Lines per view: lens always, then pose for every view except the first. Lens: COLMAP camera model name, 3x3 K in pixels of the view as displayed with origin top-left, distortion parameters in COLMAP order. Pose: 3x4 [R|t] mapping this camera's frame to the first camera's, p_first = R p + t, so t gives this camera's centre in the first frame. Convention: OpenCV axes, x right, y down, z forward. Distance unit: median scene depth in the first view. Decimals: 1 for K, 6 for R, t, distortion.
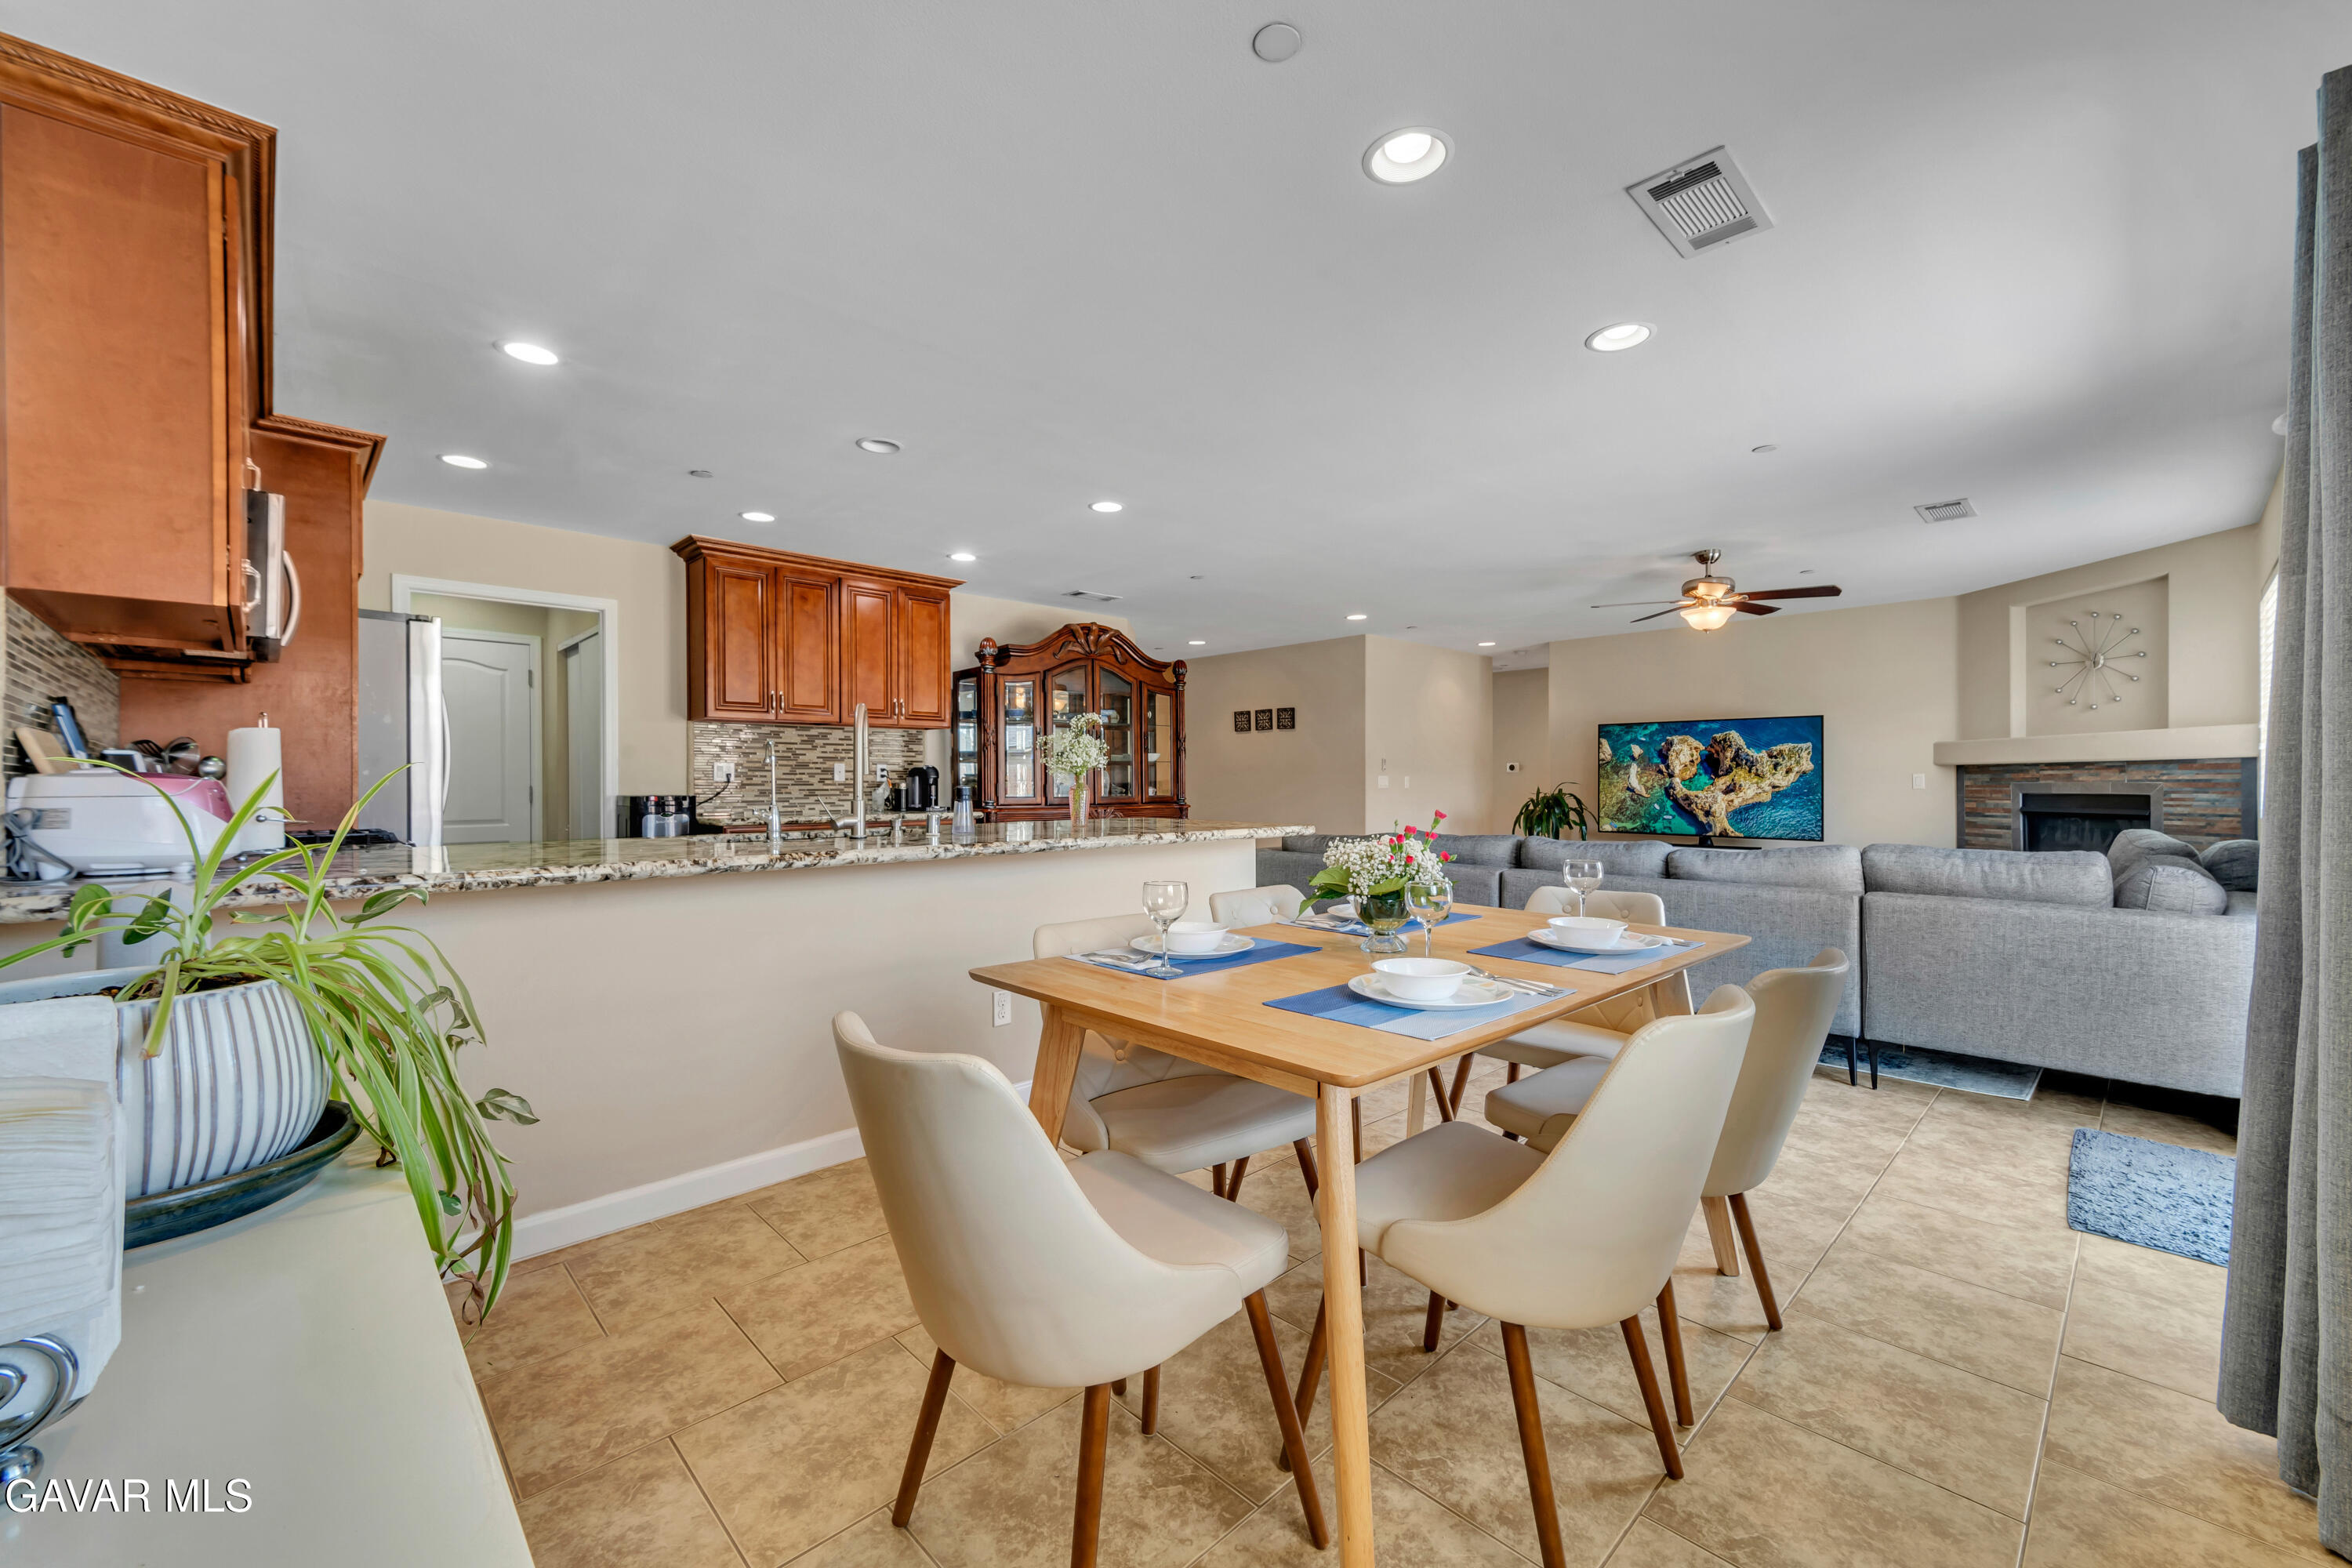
lens RADIAL K [[946.5, 0, 1176.0], [0, 946.5, 784.0], [0, 0, 1]] dist [0.013842, -0.000344]
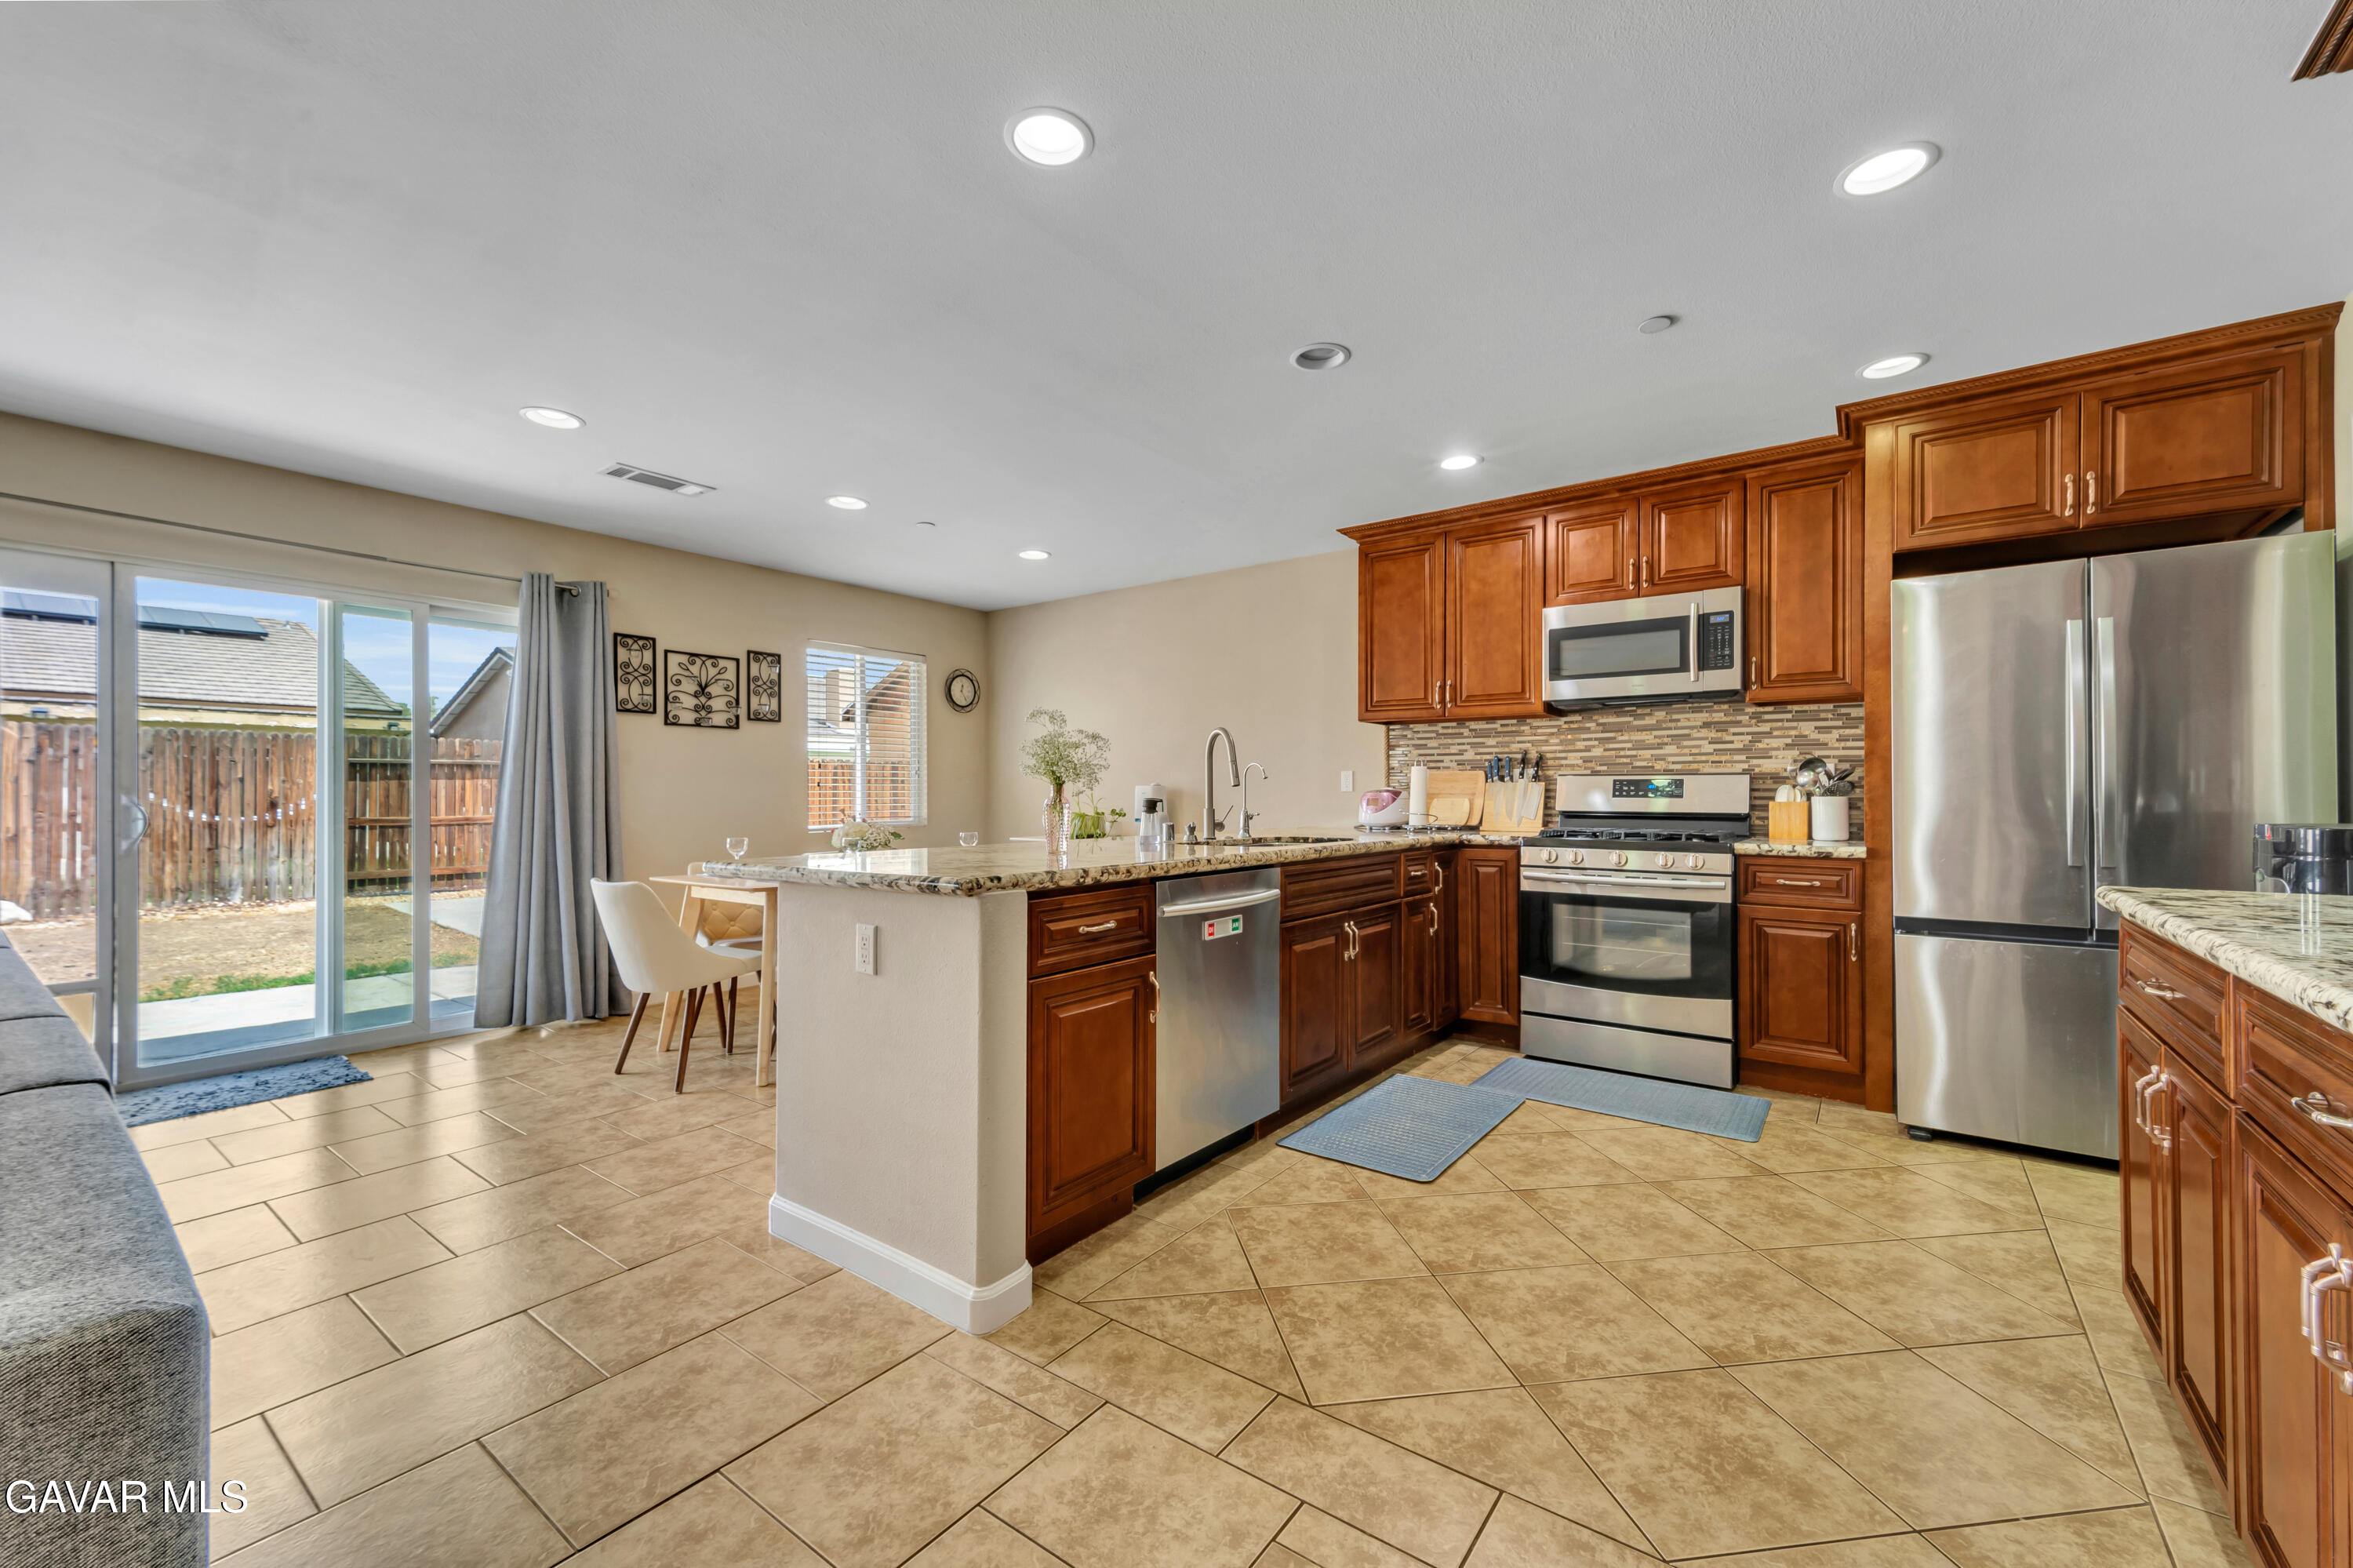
lens RADIAL K [[946.9, 0, 1176.5], [0, 946.9, 784.0], [0, 0, 1]] dist [0.013842, -0.000344]
pose [[-0.986588, 0.002648, -0.163209, -0.039611], [0.004175, 0.999951, -0.009014, -0.001991], [0.163177, -0.009575, -0.986550, 1.005029]]
